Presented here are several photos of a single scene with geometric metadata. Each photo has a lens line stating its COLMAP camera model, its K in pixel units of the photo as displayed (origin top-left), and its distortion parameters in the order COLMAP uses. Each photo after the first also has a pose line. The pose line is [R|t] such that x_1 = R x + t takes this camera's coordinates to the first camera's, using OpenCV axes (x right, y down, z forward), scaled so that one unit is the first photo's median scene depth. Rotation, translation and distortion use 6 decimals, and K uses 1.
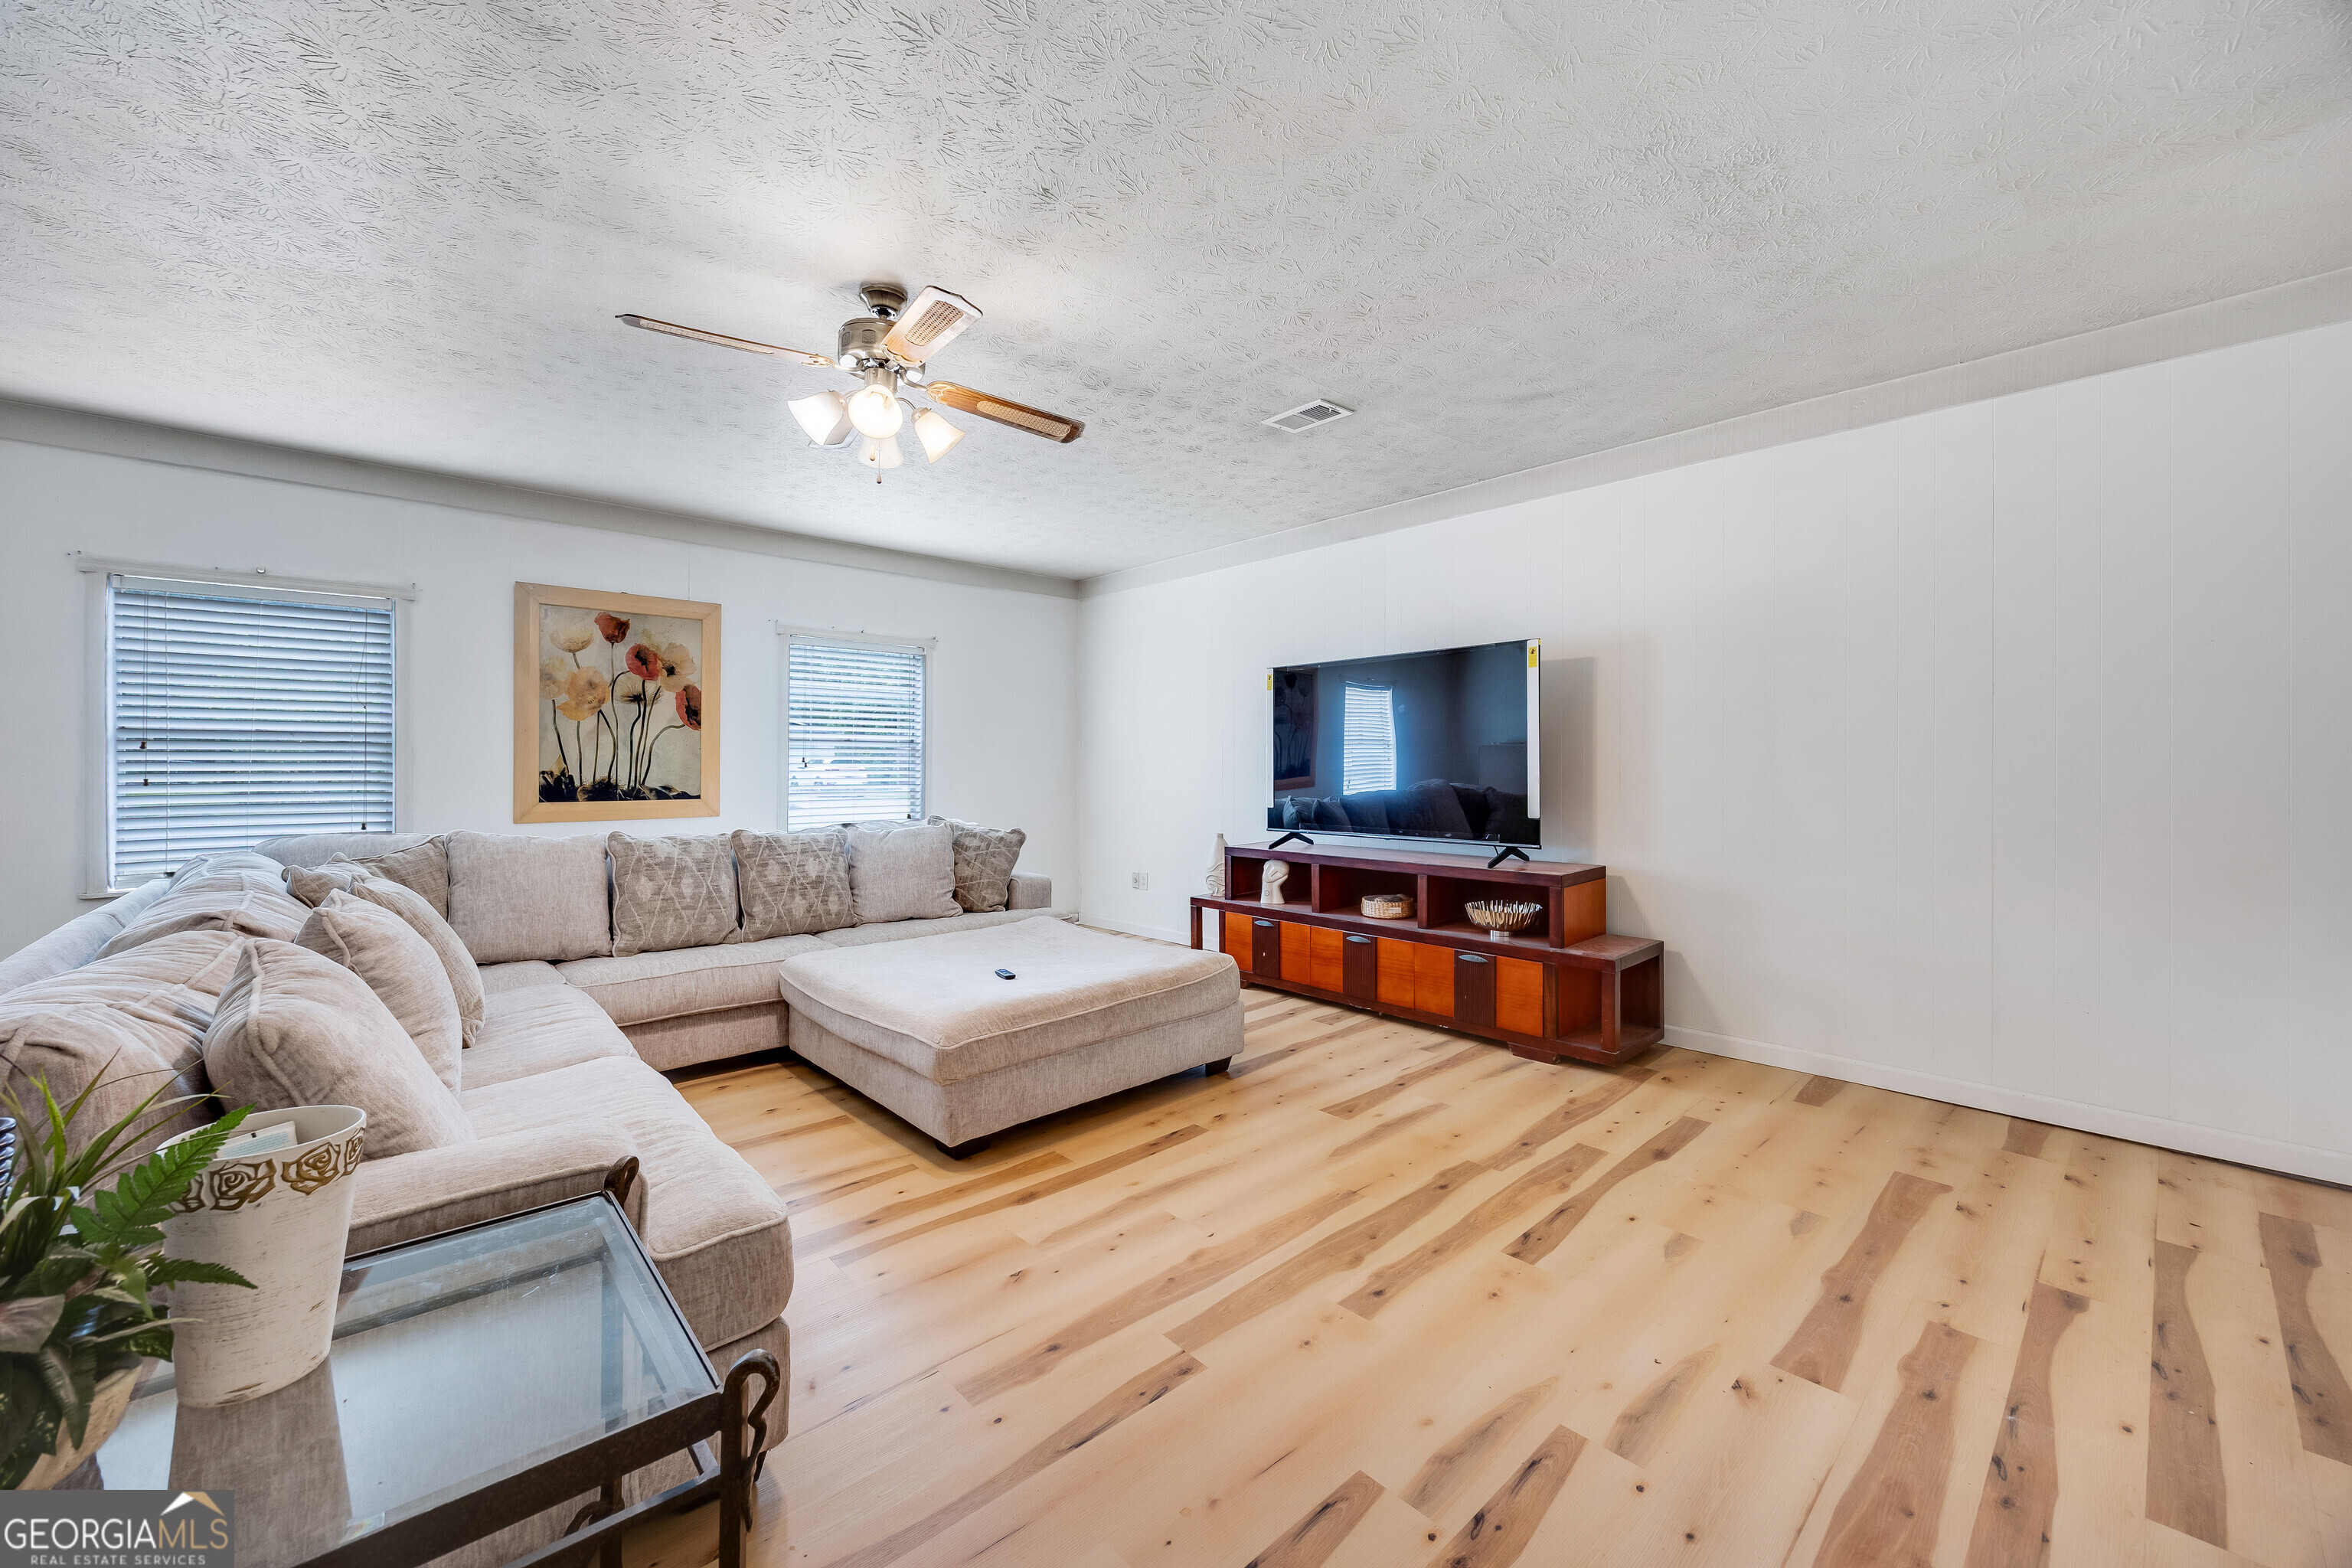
lens RADIAL K [[904.8, 0, 1179.1], [0, 904.8, 765.9], [0, 0, 1]] dist [-0.008543, 0.000417]
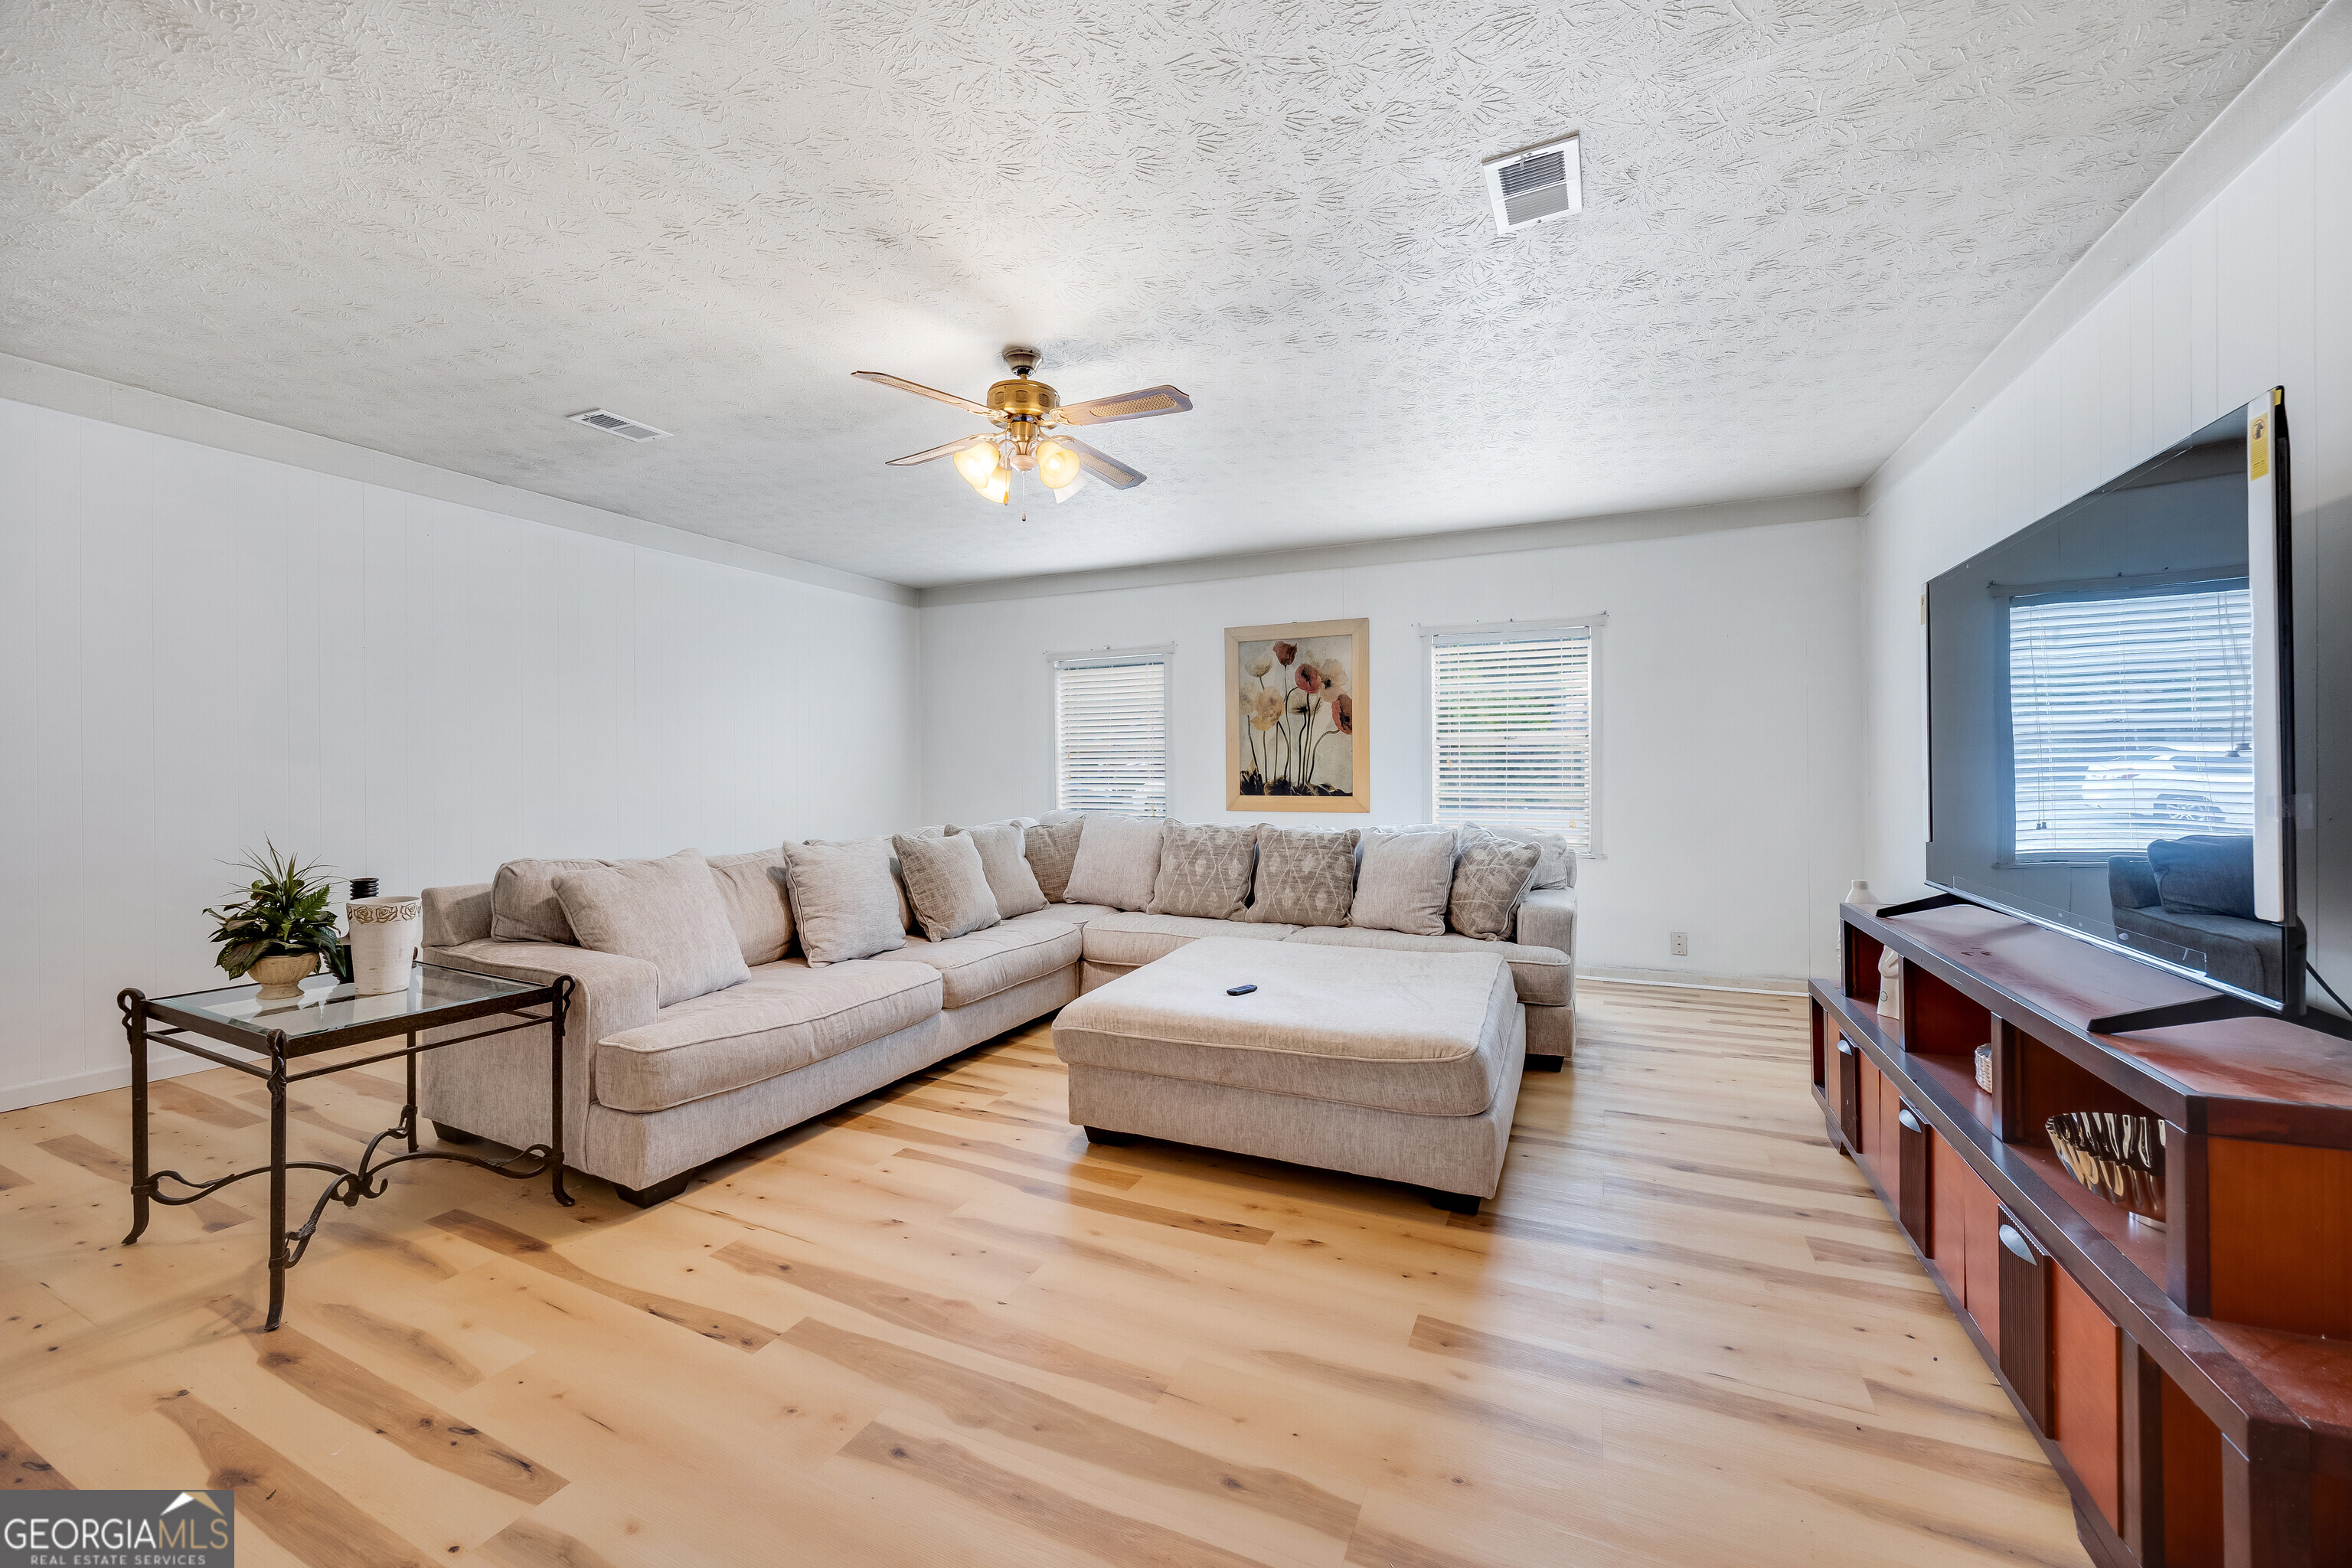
lens RADIAL K [[904.8, 0, 1179.1], [0, 904.8, 765.9], [0, 0, 1]] dist [-0.008543, 0.000417]
pose [[0.384615, -0.003463, -0.923071, 0.497117], [0.001472, 0.999994, -0.003139, 0.002738], [0.923076, -0.000152, 0.384618, 0.452388]]
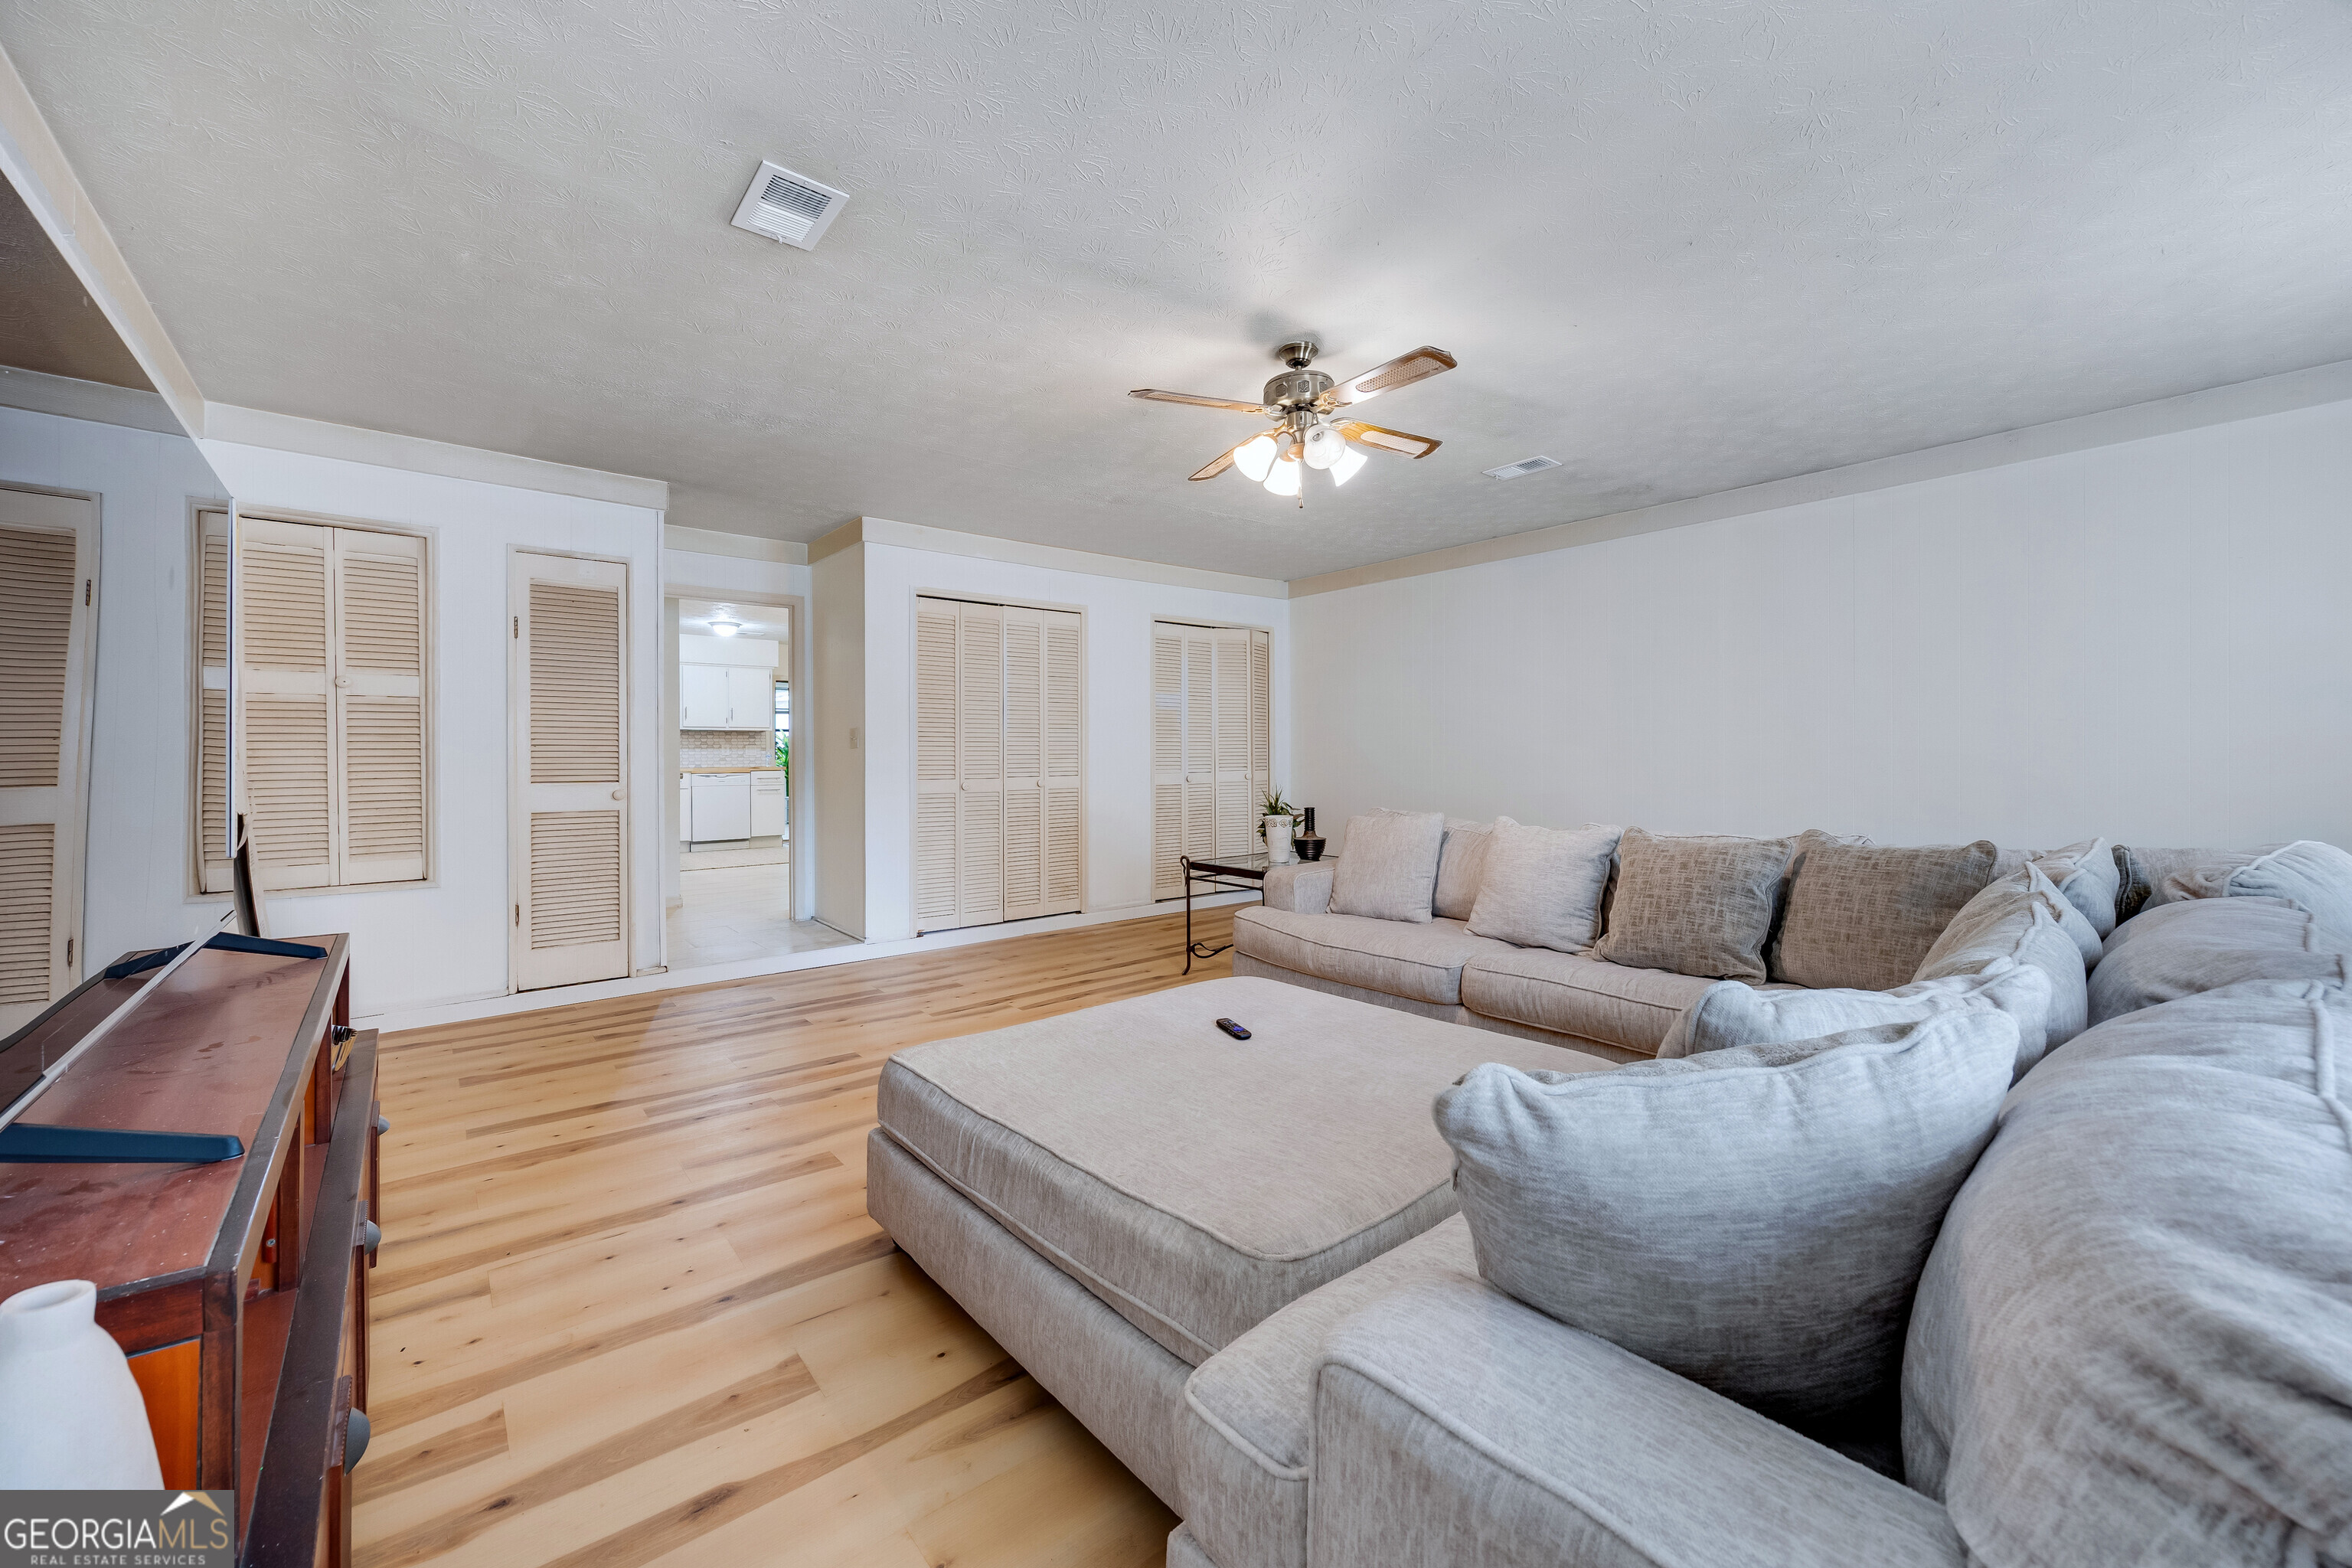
lens RADIAL K [[904.8, 0, 1179.1], [0, 904.8, 765.9], [0, 0, 1]] dist [-0.008543, 0.000417]
pose [[-0.999152, 0.007856, 0.040405, -0.140551], [0.008219, 0.999927, 0.008812, 0.007366], [-0.040333, 0.009137, -0.999145, 1.348332]]
